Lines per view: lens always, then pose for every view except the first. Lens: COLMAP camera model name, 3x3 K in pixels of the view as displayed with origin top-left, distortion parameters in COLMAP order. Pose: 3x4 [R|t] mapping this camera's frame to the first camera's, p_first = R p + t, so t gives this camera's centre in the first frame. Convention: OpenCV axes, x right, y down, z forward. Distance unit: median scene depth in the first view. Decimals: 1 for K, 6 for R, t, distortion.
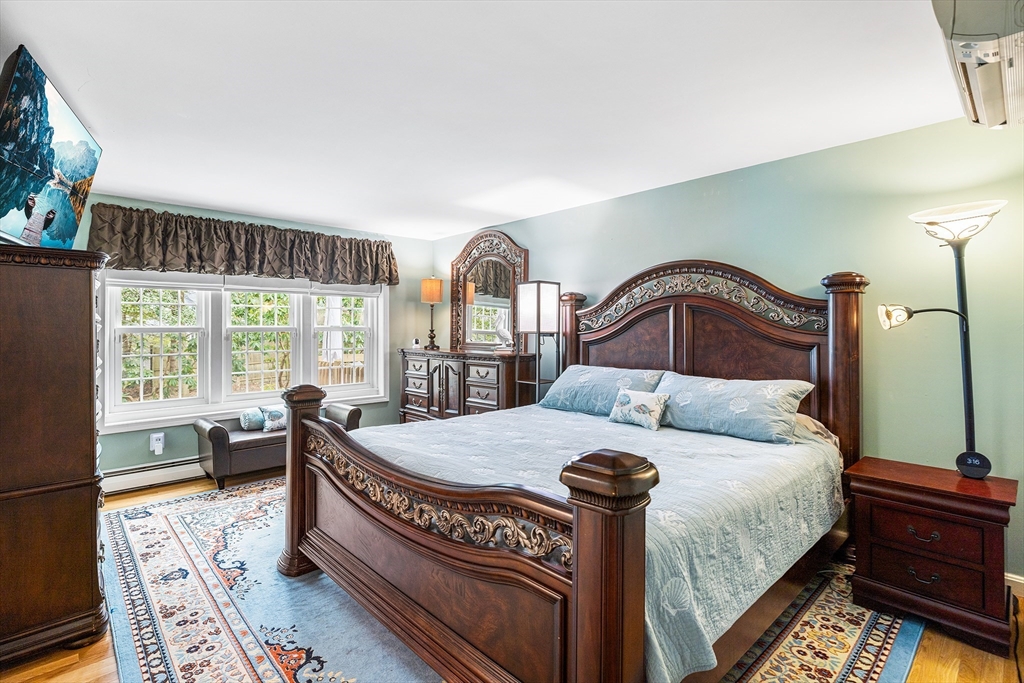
lens RADIAL K [[485.6, 0, 514.6], [0, 485.6, 330.2], [0, 0, 1]] dist [0.001722, 0.000325]
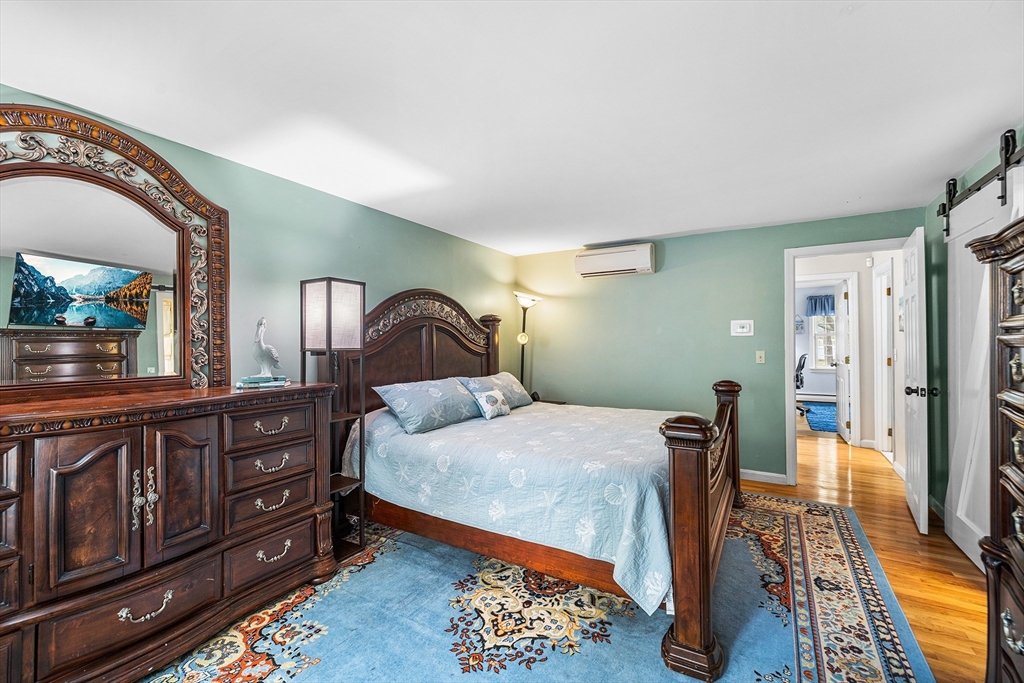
lens RADIAL K [[427.2, 0, 515.6], [0, 427.2, 344.1], [0, 0, 1]] dist [0.000669, -0.000190]
pose [[-0.265985, 0.004852, 0.963965, -1.247581], [0.015260, 0.999883, -0.000822, 0.002375], [-0.963856, 0.014491, -0.266028, 1.786661]]
